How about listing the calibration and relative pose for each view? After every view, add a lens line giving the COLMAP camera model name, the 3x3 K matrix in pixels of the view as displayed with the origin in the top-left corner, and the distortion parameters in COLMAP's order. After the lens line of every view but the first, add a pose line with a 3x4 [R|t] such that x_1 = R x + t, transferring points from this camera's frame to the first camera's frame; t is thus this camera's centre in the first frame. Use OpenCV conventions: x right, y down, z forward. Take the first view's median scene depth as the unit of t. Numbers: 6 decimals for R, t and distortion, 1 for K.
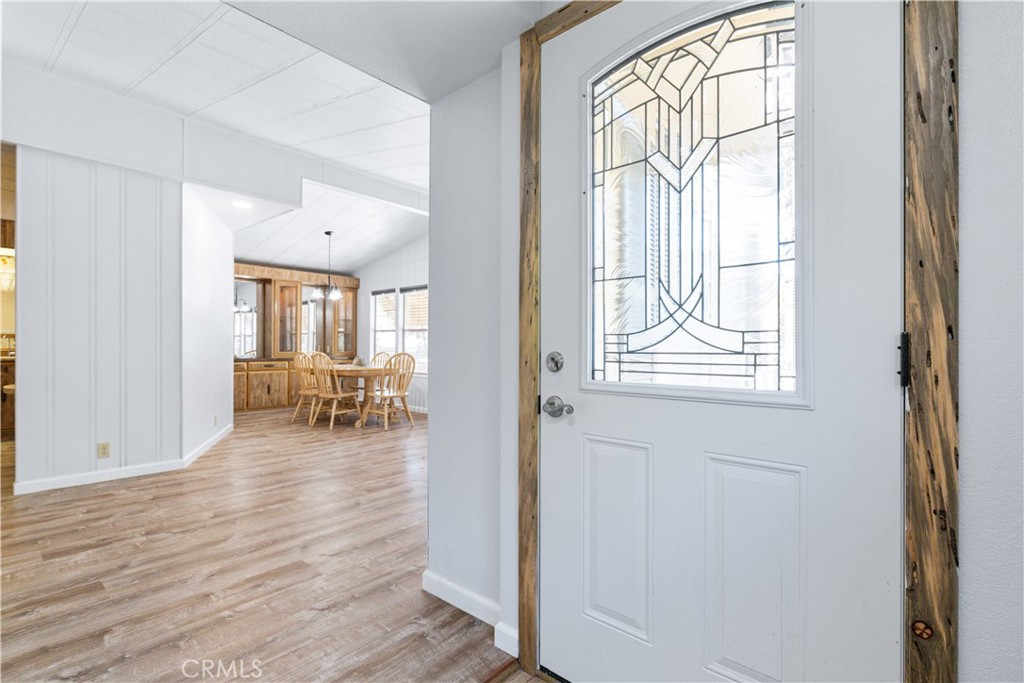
lens RADIAL K [[461.1, 0, 507.7], [0, 461.1, 343.1], [0, 0, 1]] dist [0.022590, 0.000334]
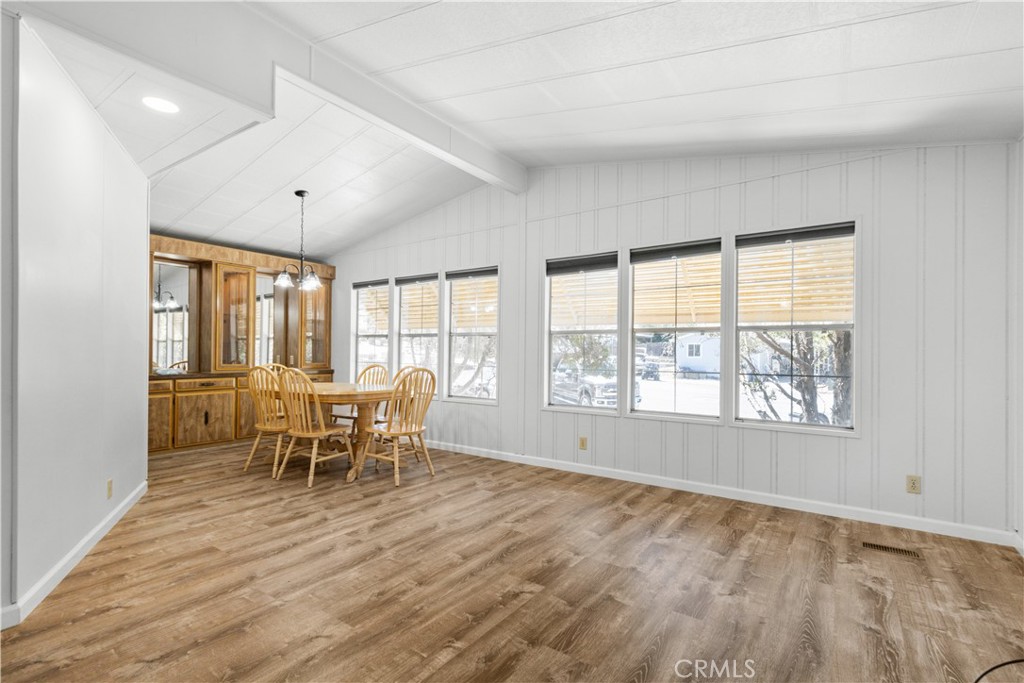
lens RADIAL K [[461.1, 0, 512.0], [0, 461.1, 347.9], [0, 0, 1]] dist [0.022590, 0.000334]
pose [[0.993874, 0.003278, 0.110475, -0.134587], [-0.002827, 0.999987, -0.004241, -0.004940], [-0.110487, 0.003903, 0.993870, 0.249008]]
